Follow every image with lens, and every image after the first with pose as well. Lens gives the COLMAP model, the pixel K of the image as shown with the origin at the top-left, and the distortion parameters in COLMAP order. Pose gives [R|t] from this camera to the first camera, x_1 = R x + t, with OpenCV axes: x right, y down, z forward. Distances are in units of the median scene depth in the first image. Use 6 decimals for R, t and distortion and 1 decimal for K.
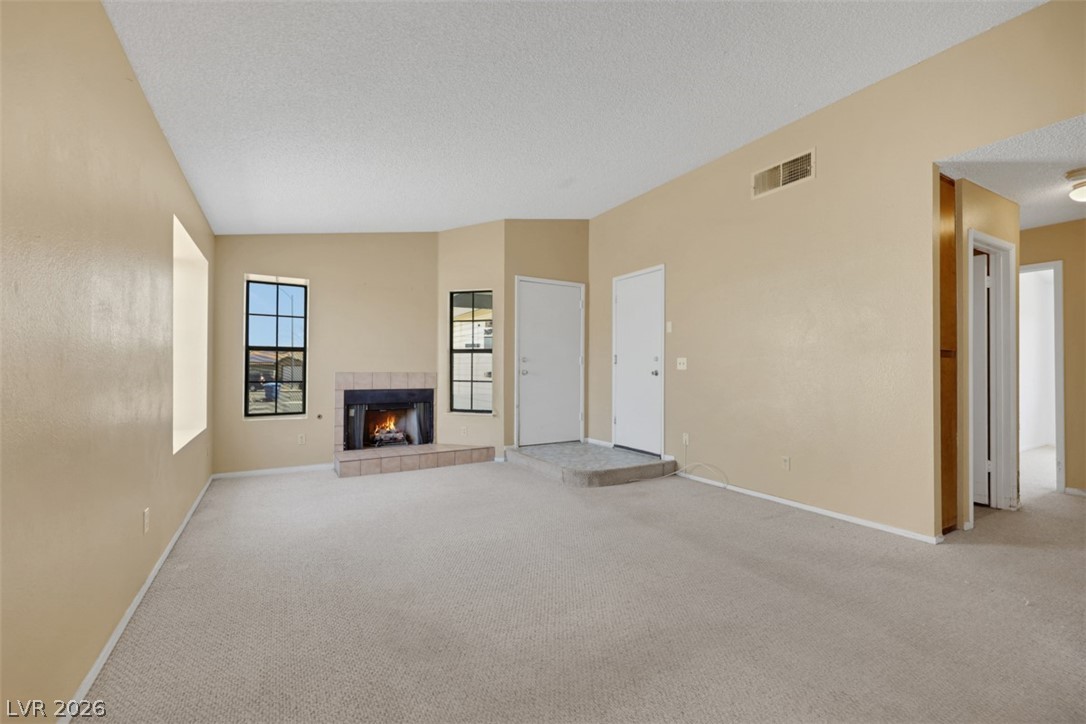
lens RADIAL K [[453.9, 0, 542.2], [0, 453.9, 365.6], [0, 0, 1]] dist [0.001790, 0.000439]
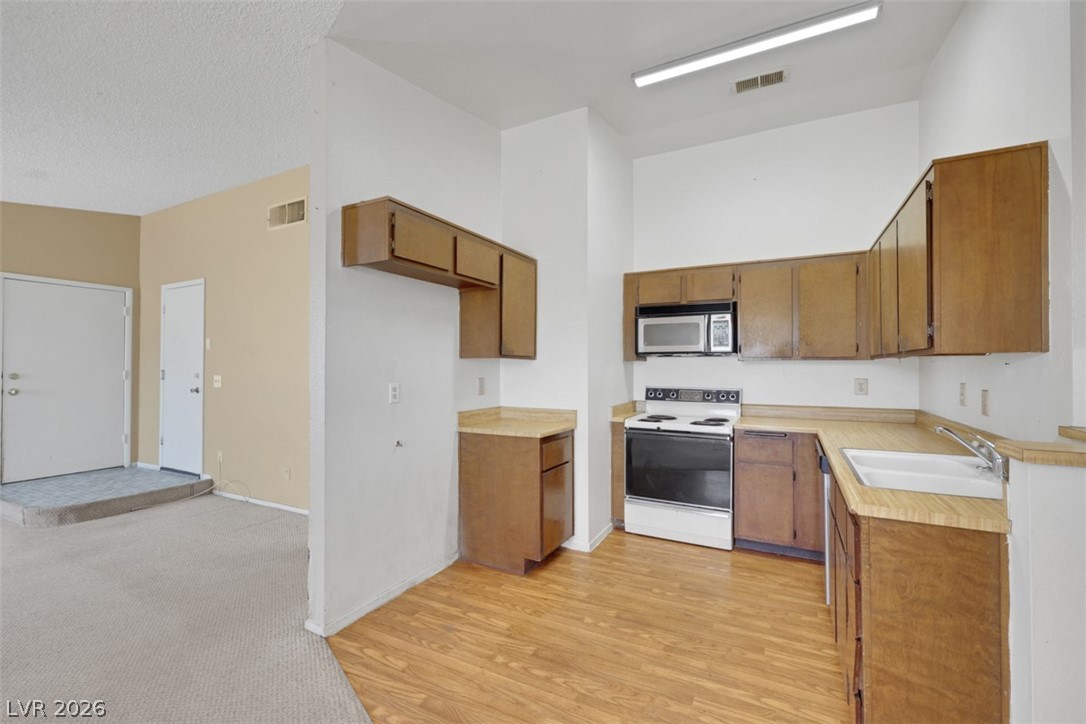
lens RADIAL K [[453.9, 0, 542.2], [0, 453.9, 365.6], [0, 0, 1]] dist [0.001790, 0.000439]
pose [[0.848103, 0.001725, 0.529828, 0.366184], [-0.004946, 0.999977, 0.004660, -0.044915], [-0.529808, -0.006573, 0.848092, -0.212045]]
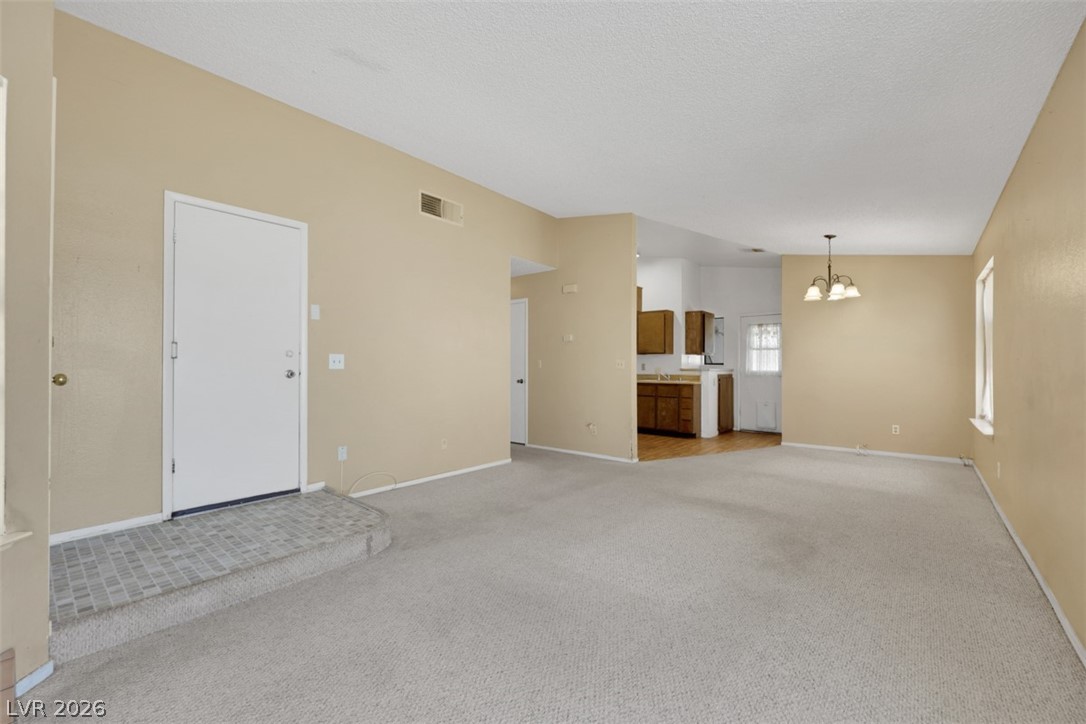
lens RADIAL K [[453.9, 0, 542.2], [0, 453.9, 365.6], [0, 0, 1]] dist [0.001790, 0.000439]
pose [[-0.337555, 0.002121, 0.941303, -0.546089], [-0.011832, 0.999909, -0.006496, 0.003677], [-0.941231, -0.013330, -0.337499, 0.886996]]
